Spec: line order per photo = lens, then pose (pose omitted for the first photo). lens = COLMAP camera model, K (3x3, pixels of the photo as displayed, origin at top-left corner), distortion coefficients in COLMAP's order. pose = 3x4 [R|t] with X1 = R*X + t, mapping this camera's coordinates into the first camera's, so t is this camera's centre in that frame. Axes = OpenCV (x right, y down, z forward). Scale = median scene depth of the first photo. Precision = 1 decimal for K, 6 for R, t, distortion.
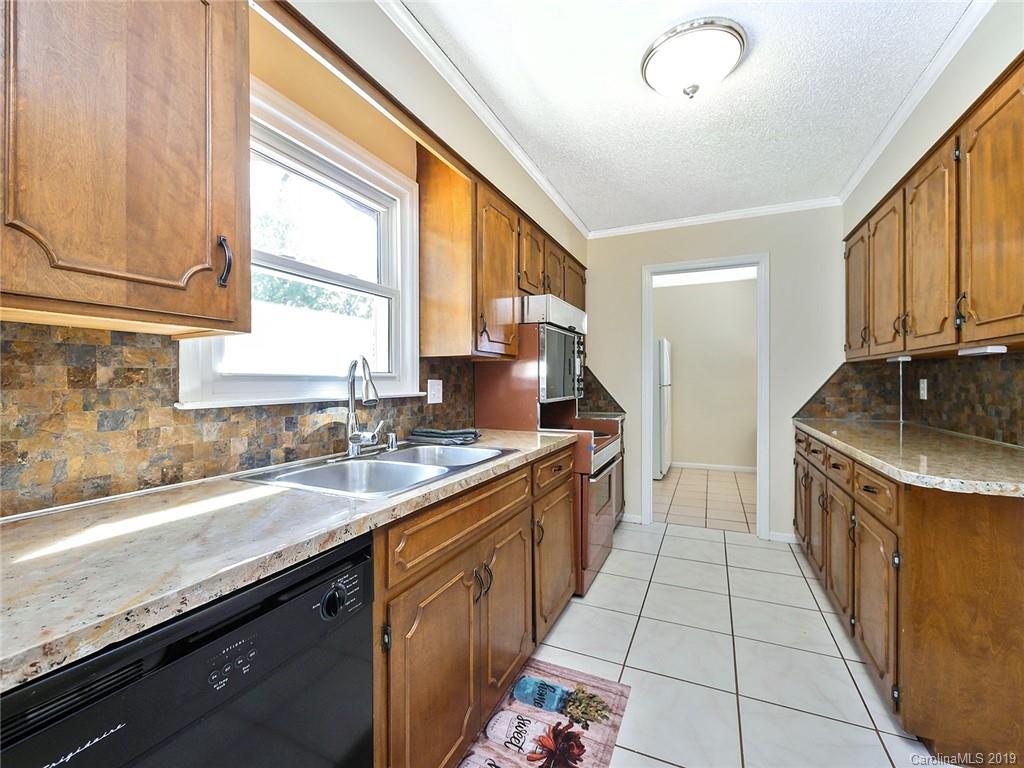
lens RADIAL K [[435.3, 0, 508.2], [0, 435.3, 384.1], [0, 0, 1]] dist [-0.007743, 0.000809]
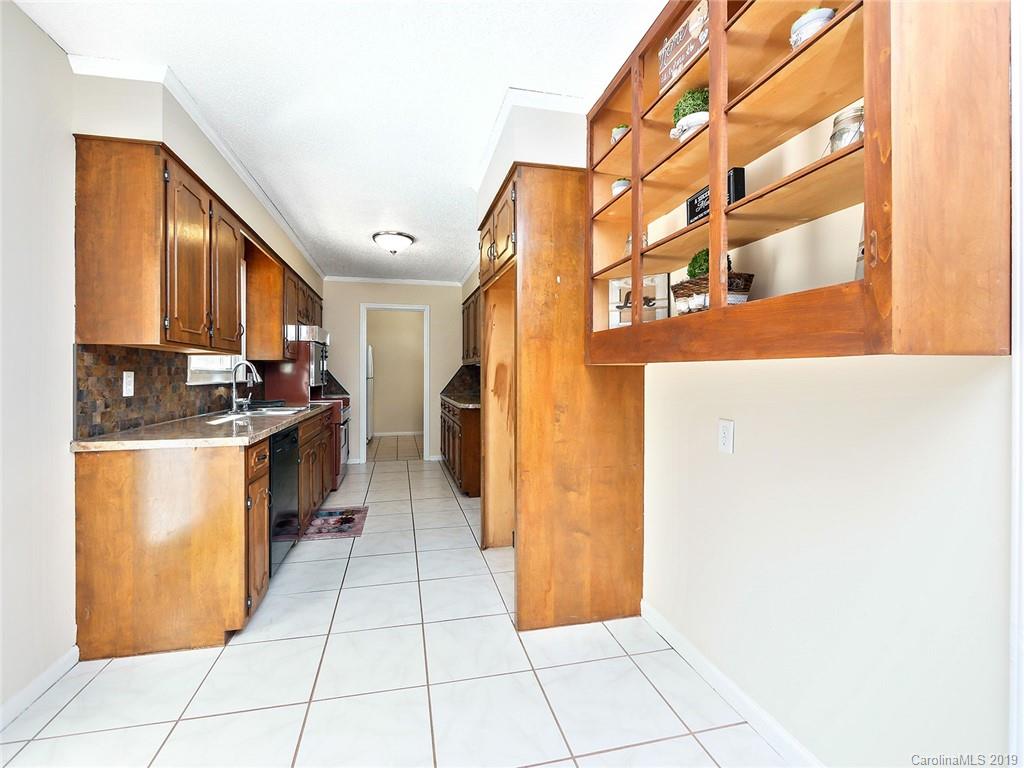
lens RADIAL K [[435.3, 0, 505.9], [0, 435.3, 375.4], [0, 0, 1]] dist [-0.007743, 0.000809]
pose [[0.778929, 0.003360, 0.627103, -0.498945], [-0.000359, 0.999988, -0.004911, 0.008775], [-0.627111, 0.003600, 0.778921, -1.048423]]
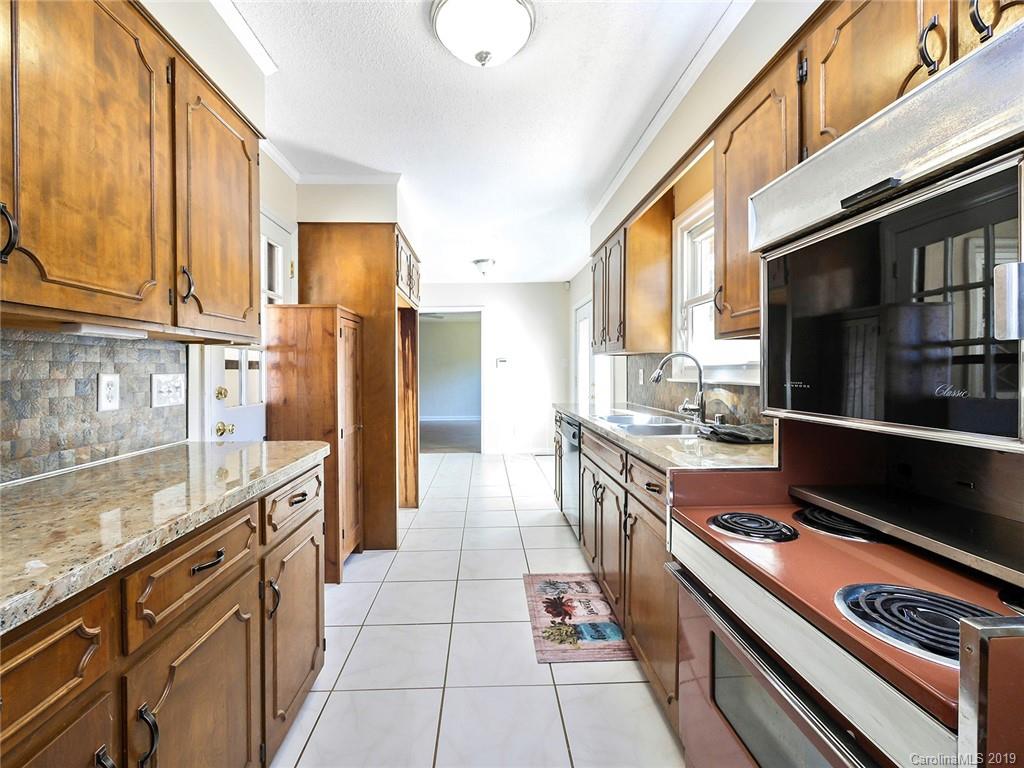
lens RADIAL K [[435.3, 0, 488.8], [0, 435.3, 367.8], [0, 0, 1]] dist [-0.007743, 0.000809]
pose [[-0.894227, 0.006584, -0.447565, 0.699921], [0.005460, 0.999978, 0.003801, -0.015643], [0.447580, 0.000955, -0.894243, 1.542237]]
